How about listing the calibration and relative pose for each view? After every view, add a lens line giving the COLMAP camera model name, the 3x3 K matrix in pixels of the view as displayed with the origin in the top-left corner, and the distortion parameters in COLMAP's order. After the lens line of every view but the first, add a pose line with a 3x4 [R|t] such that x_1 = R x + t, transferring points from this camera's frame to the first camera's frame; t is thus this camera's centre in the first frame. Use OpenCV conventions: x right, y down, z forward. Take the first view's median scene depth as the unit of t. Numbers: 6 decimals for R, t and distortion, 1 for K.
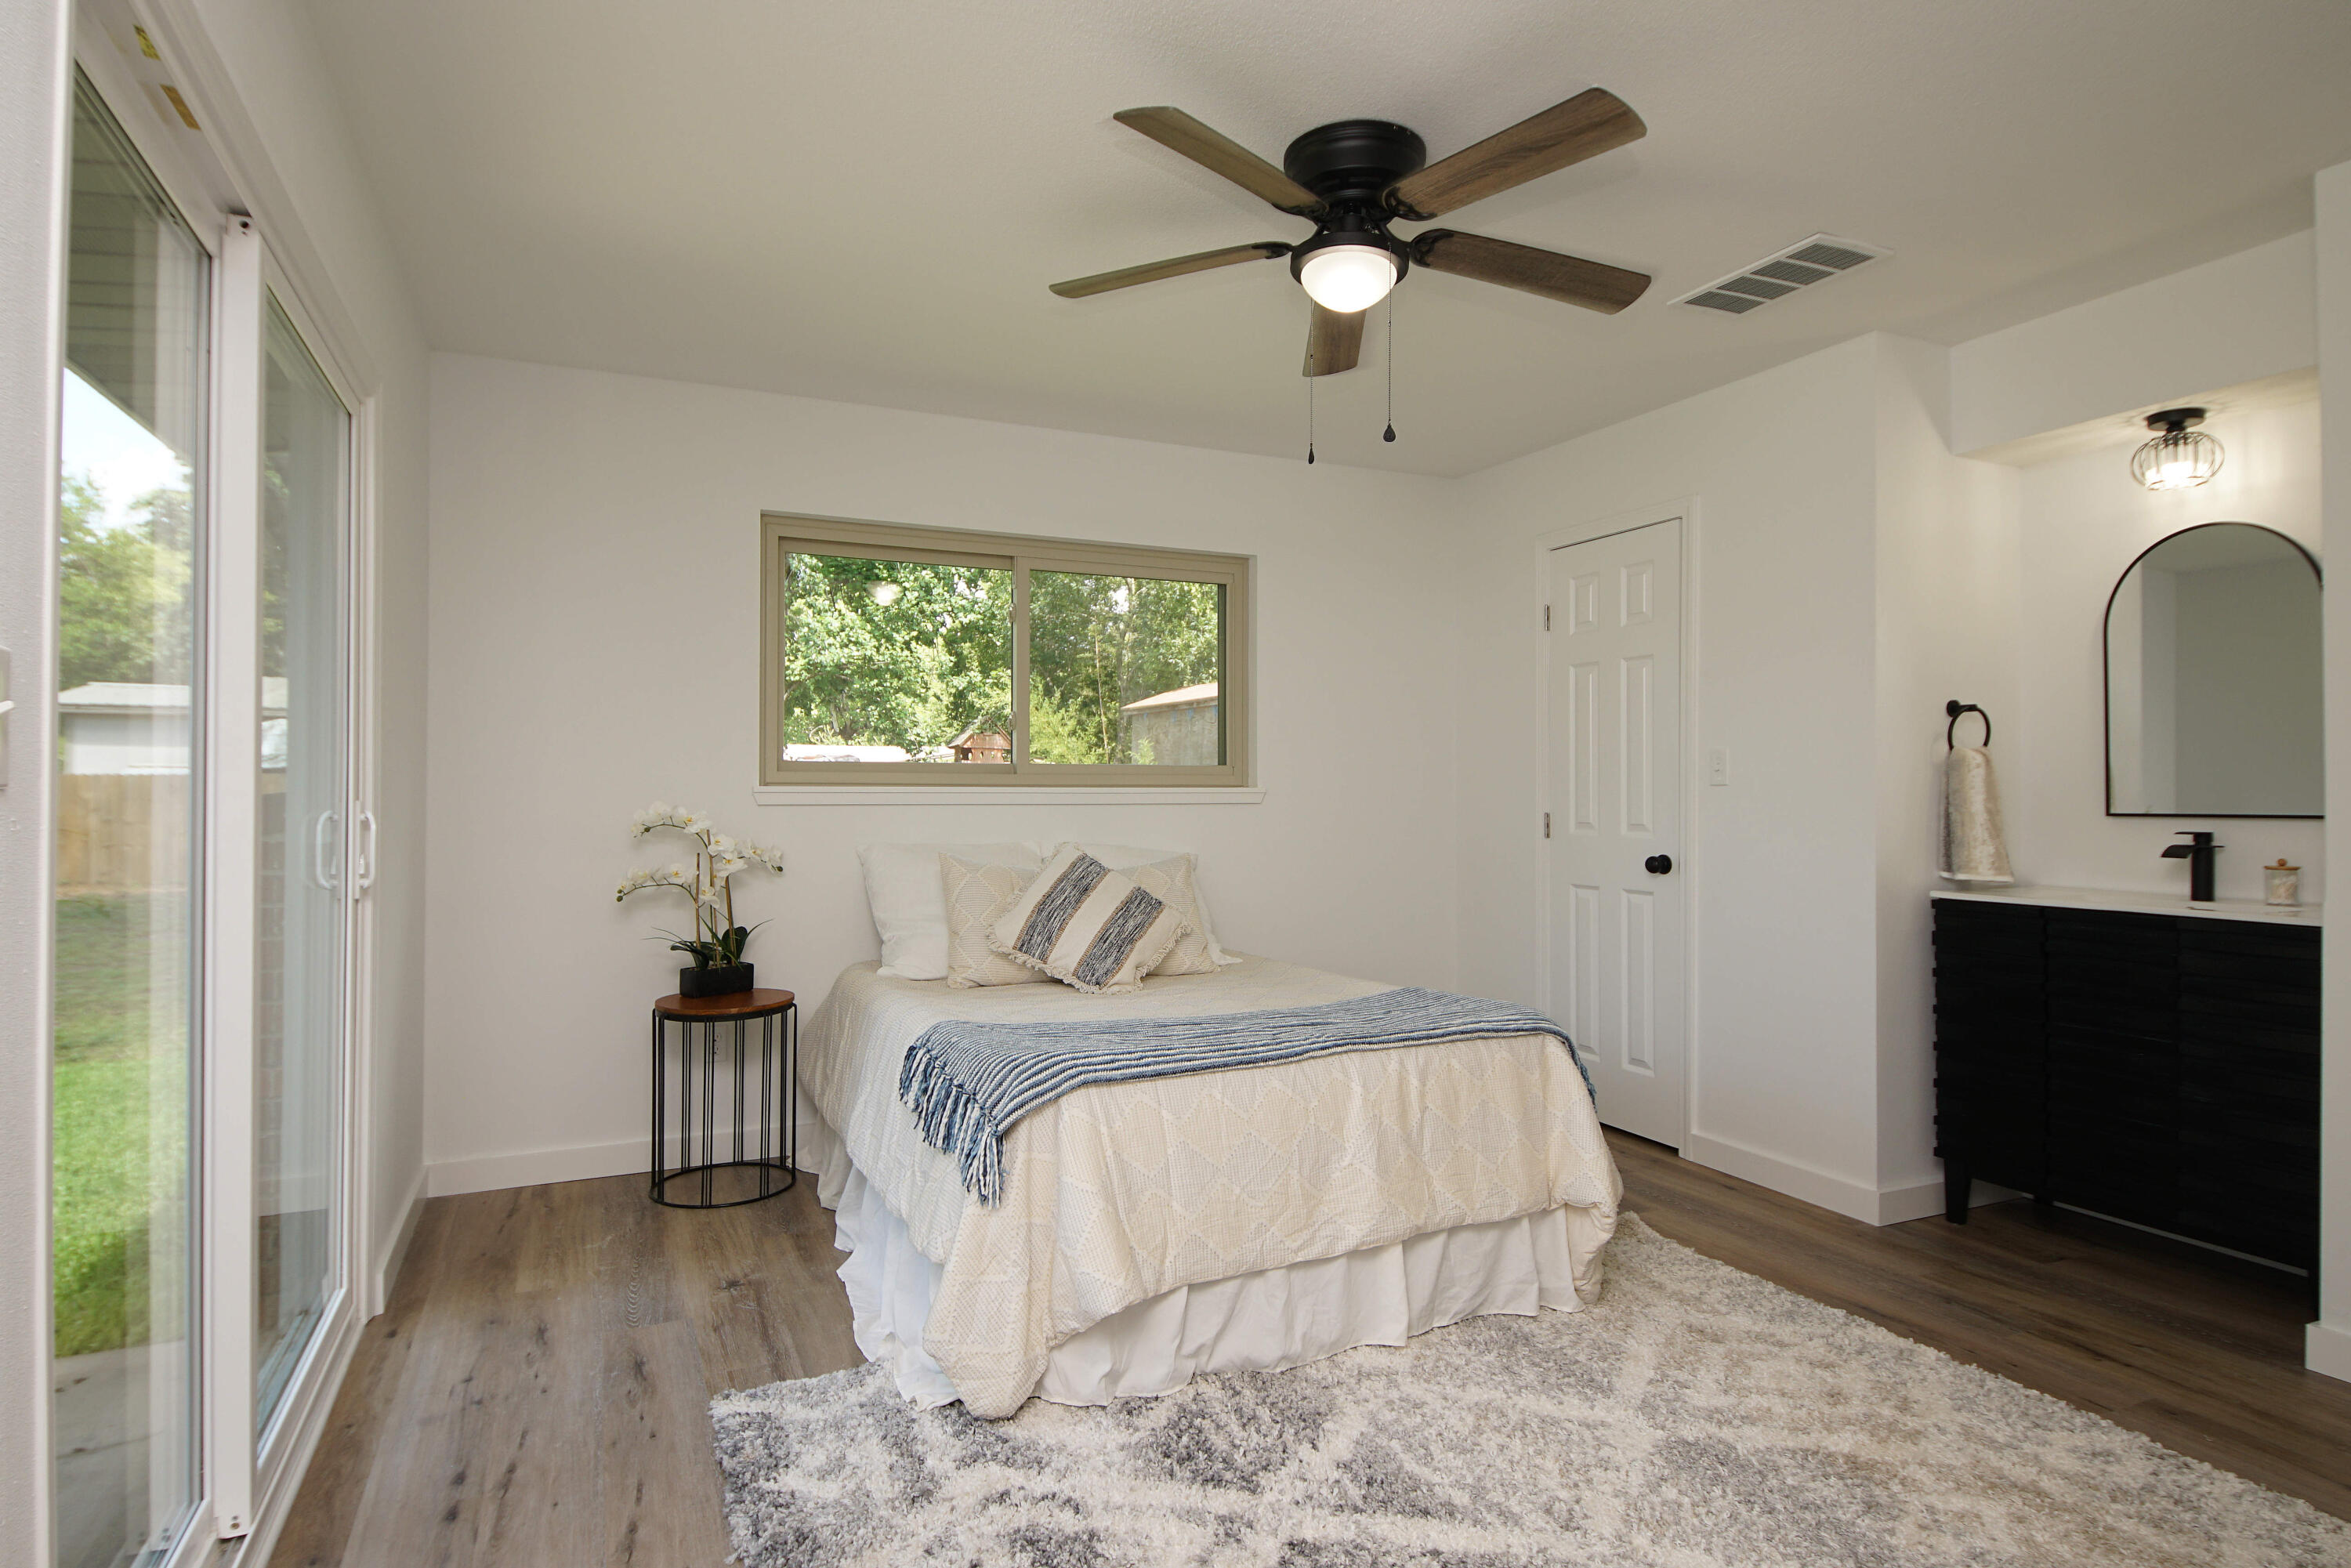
lens RADIAL K [[1243.7, 0, 1175.5], [0, 1243.7, 784.0], [0, 0, 1]] dist [0.002869, -0.000292]
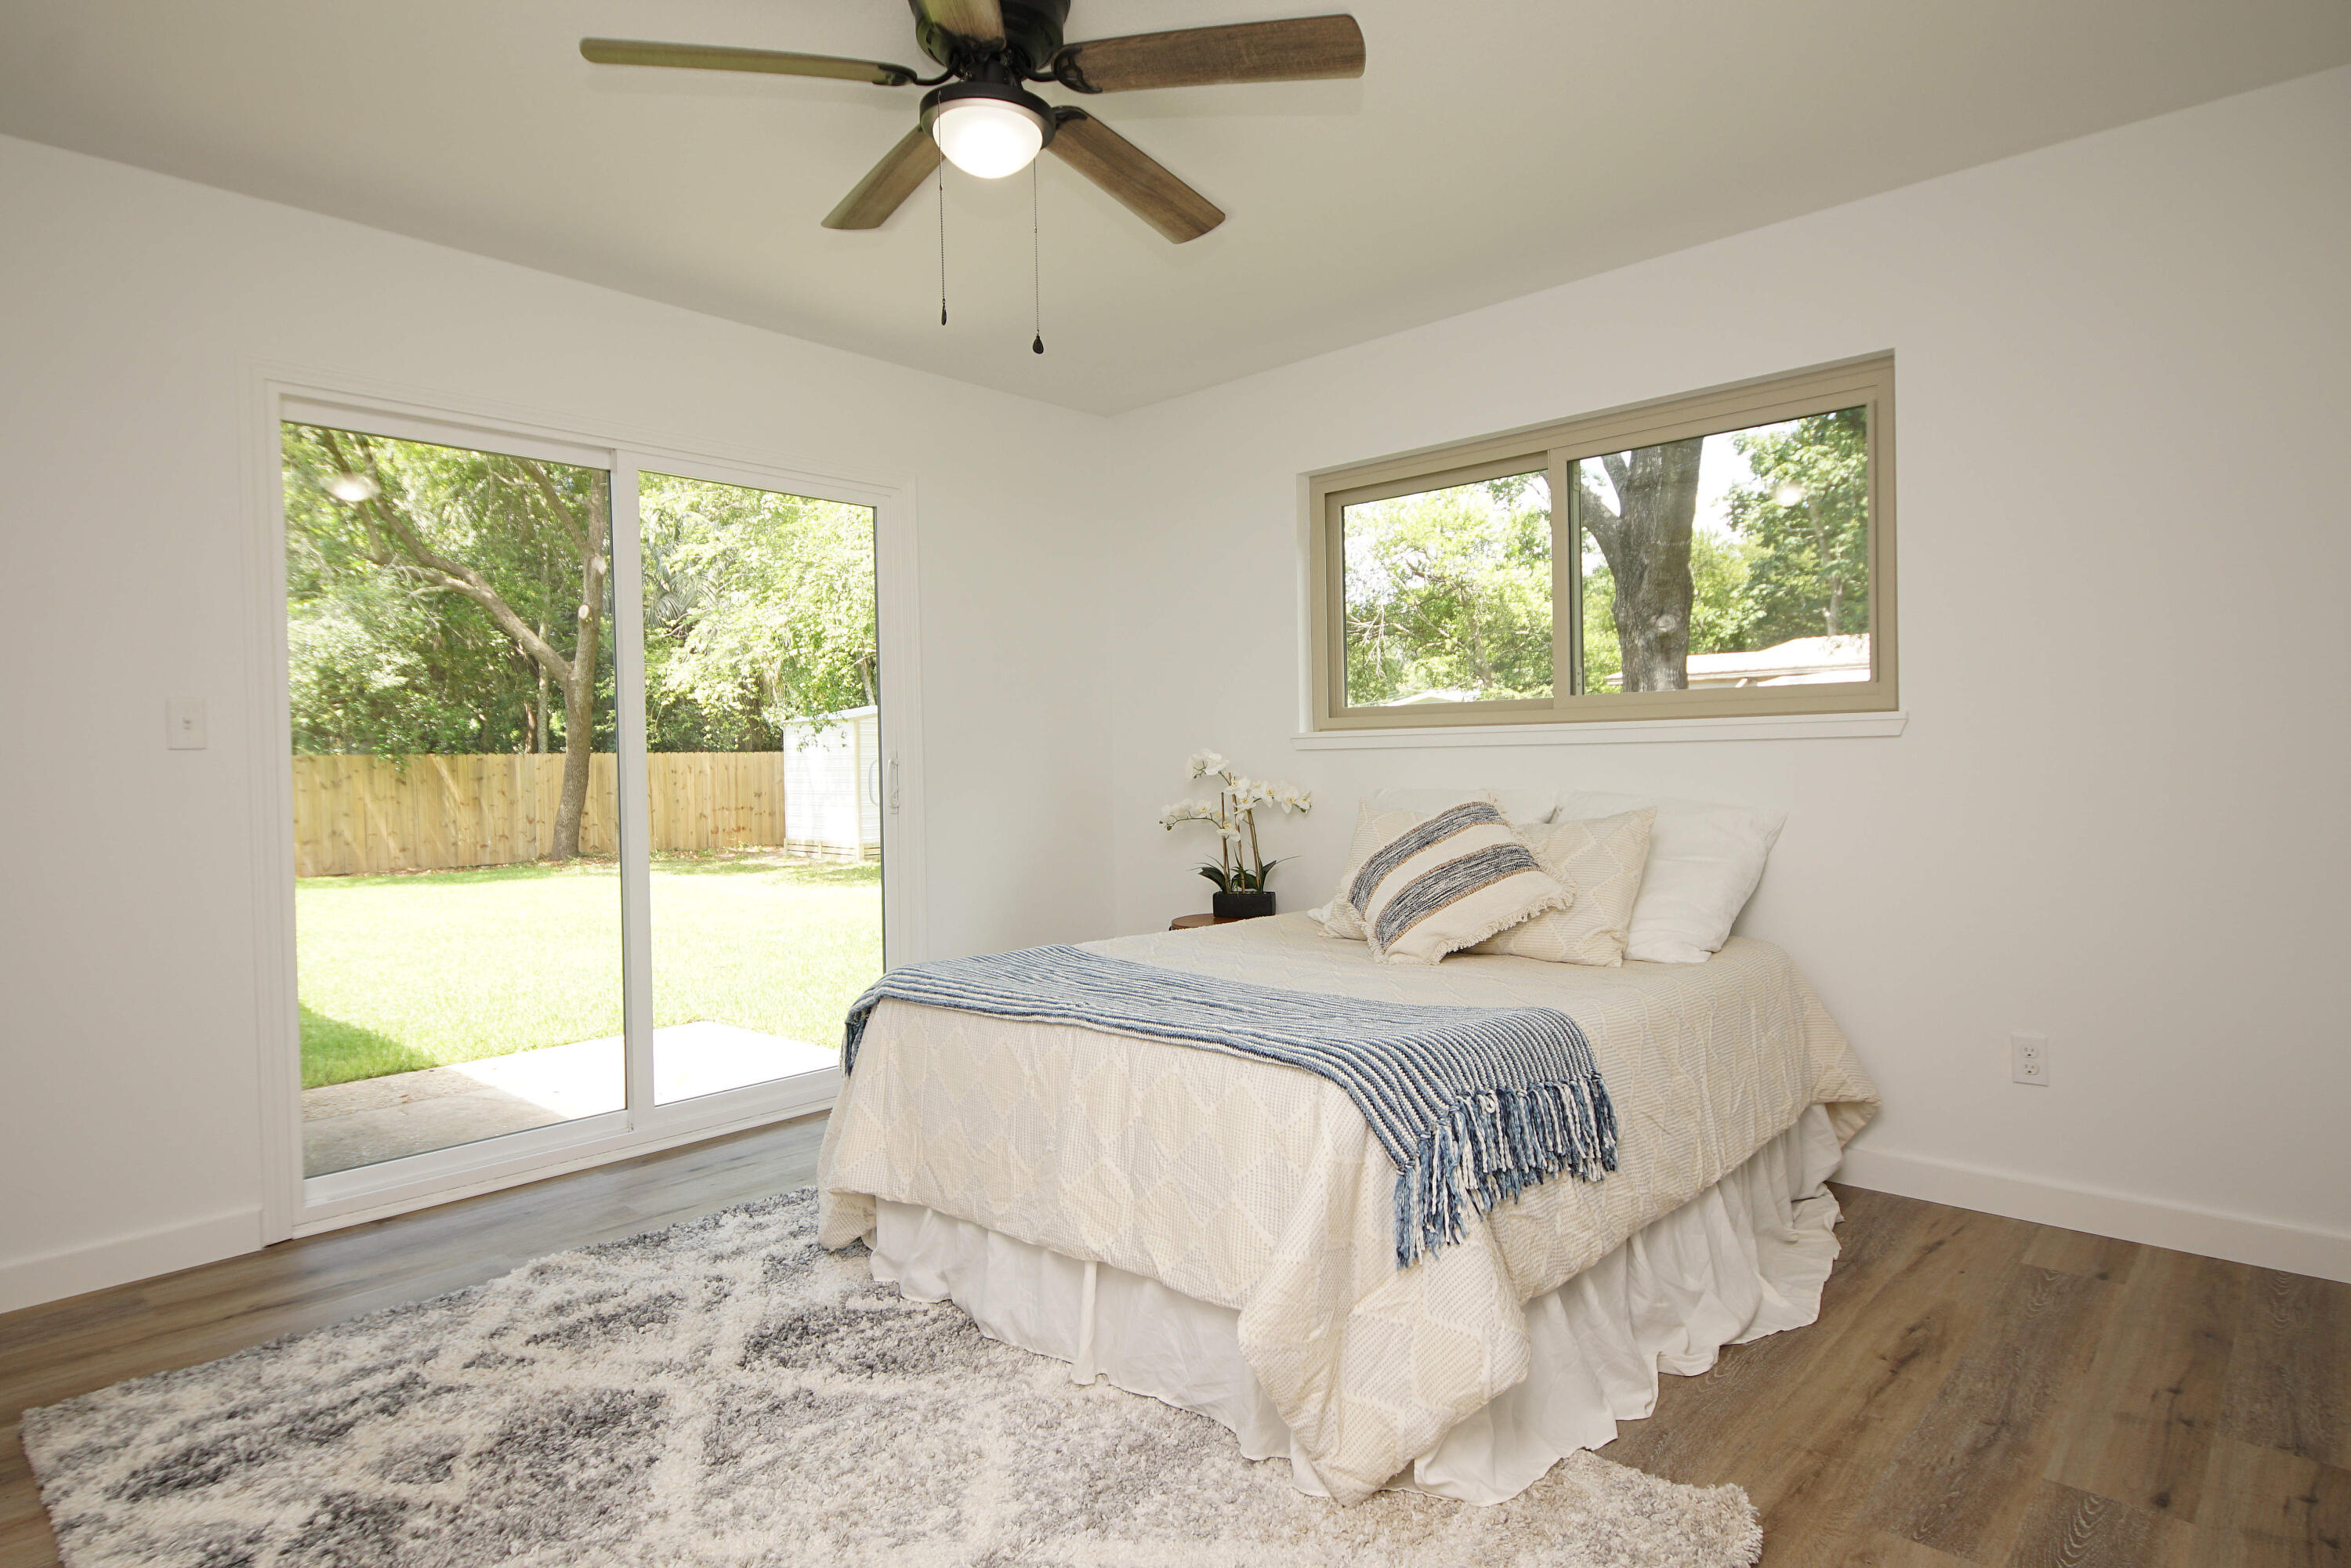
lens RADIAL K [[1273.6, 0, 1195.9], [0, 1273.6, 795.6], [0, 0, 1]] dist [0.012743, 0.000572]
pose [[0.379662, 0.016694, -0.924975, 0.899159], [0.027660, 0.999185, 0.029387, 0.028401], [0.924712, -0.036742, 0.378891, 0.683734]]
